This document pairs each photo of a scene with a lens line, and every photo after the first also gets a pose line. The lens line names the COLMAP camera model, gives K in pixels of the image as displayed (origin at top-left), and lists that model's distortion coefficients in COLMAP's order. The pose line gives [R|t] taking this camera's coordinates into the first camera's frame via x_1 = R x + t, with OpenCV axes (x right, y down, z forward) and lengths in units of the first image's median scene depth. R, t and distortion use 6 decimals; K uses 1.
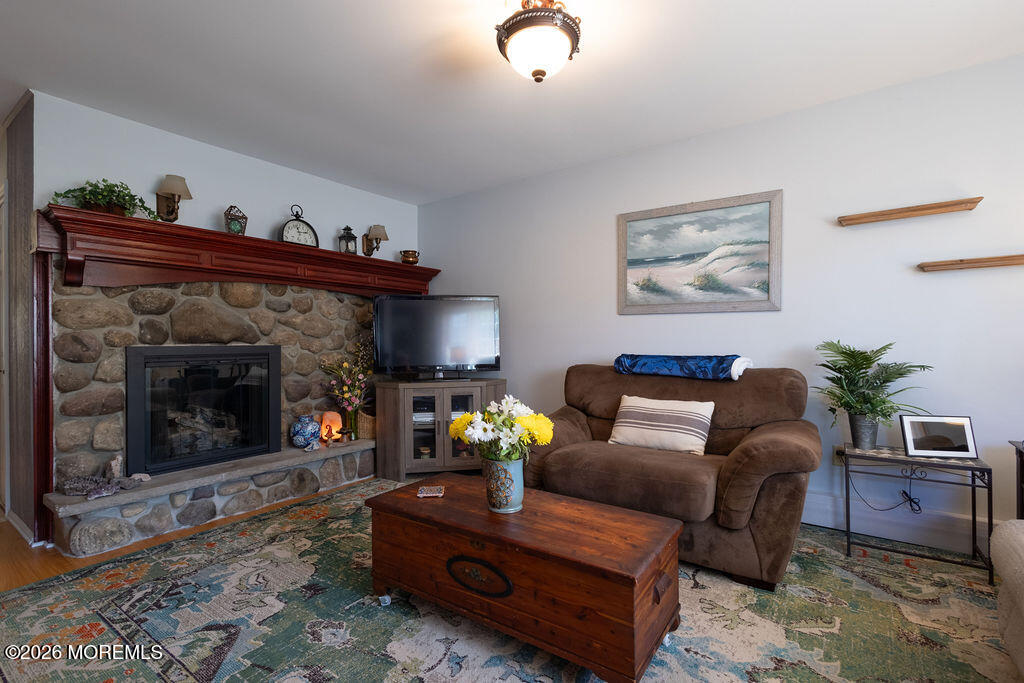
lens RADIAL K [[469.9, 0, 512.0], [0, 469.9, 341.5], [0, 0, 1]] dist [0.008648, -0.000547]
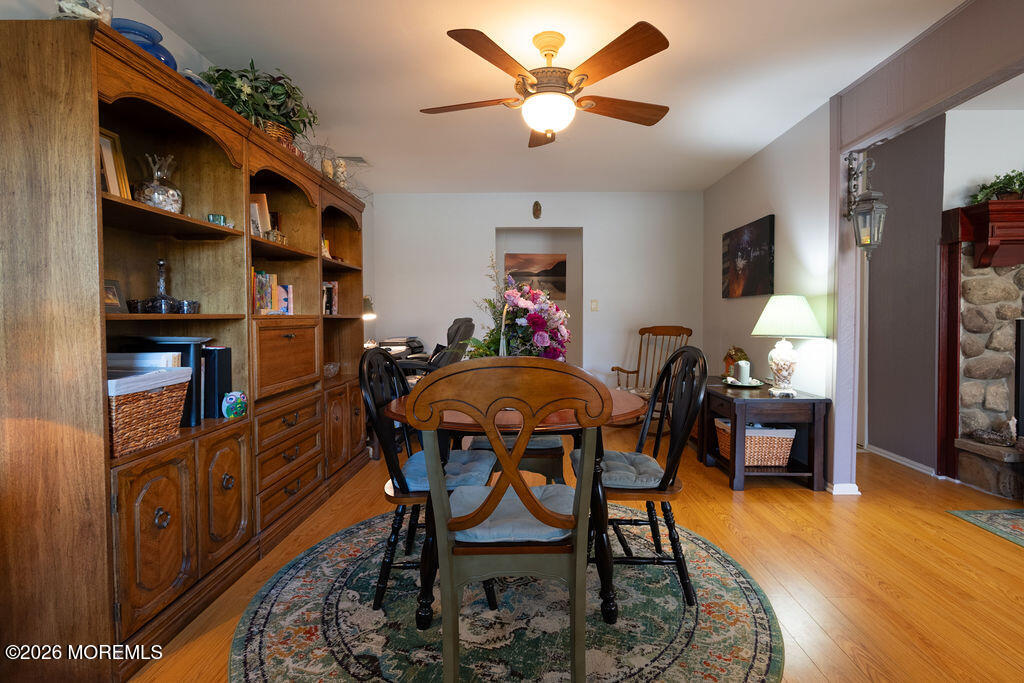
lens RADIAL K [[492.4, 0, 530.5], [0, 492.4, 333.8], [0, 0, 1]] dist [0.005124, -0.000175]
pose [[0.589786, 0.024754, -0.807180, -0.525820], [0.005116, 0.999396, 0.034387, -0.001421], [0.807543, -0.024410, 0.589303, -0.562754]]
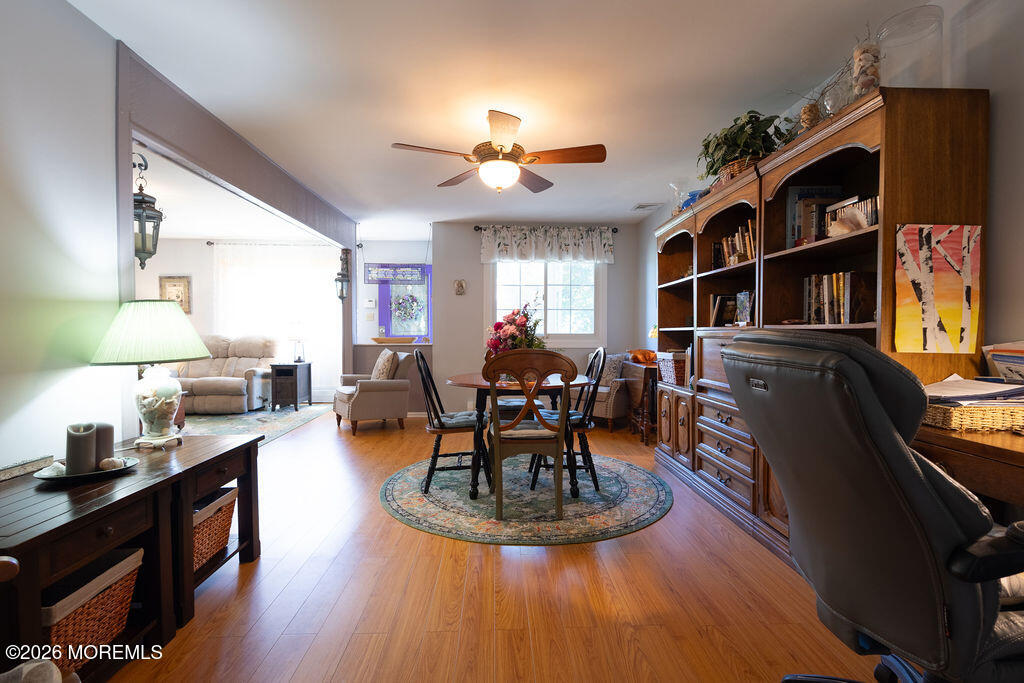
lens RADIAL K [[469.9, 0, 512.0], [0, 469.9, 341.5], [0, 0, 1]] dist [0.008648, -0.000547]
pose [[-0.619545, -0.013668, 0.784842, -2.018674], [0.001475, 0.999826, 0.018576, 0.004846], [-0.784960, 0.012666, -0.619417, 0.582551]]
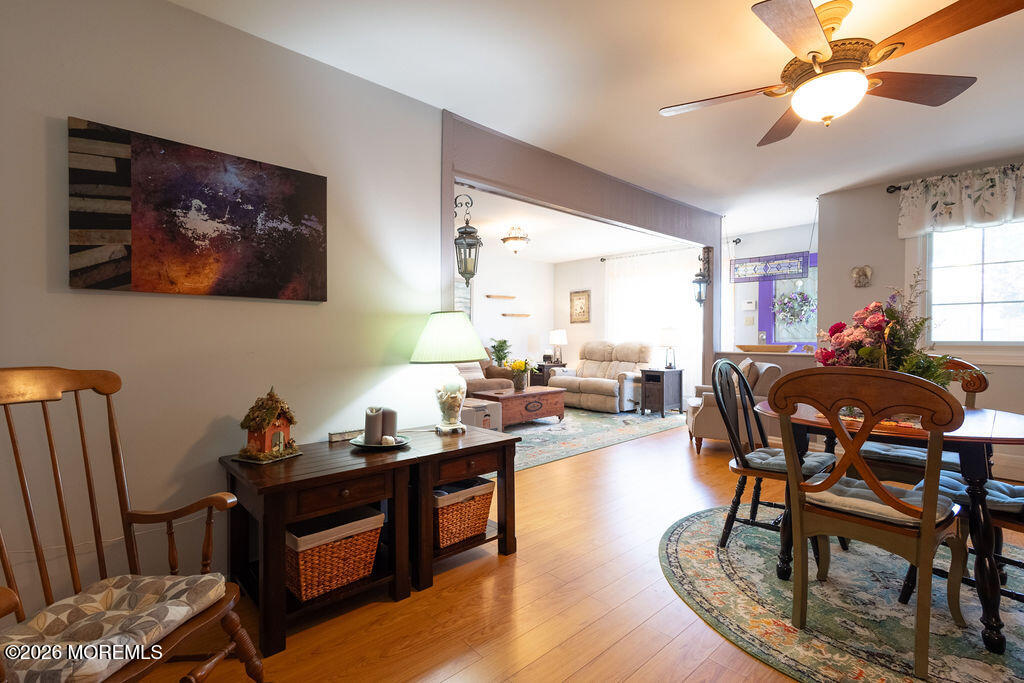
lens RADIAL K [[469.9, 0, 512.0], [0, 469.9, 341.5], [0, 0, 1]] dist [0.008648, -0.000547]
pose [[0.198837, -0.005242, 0.980019, -1.944575], [-0.001980, 0.999982, 0.005751, 0.004693], [-0.980031, -0.003084, 0.198823, 0.268451]]
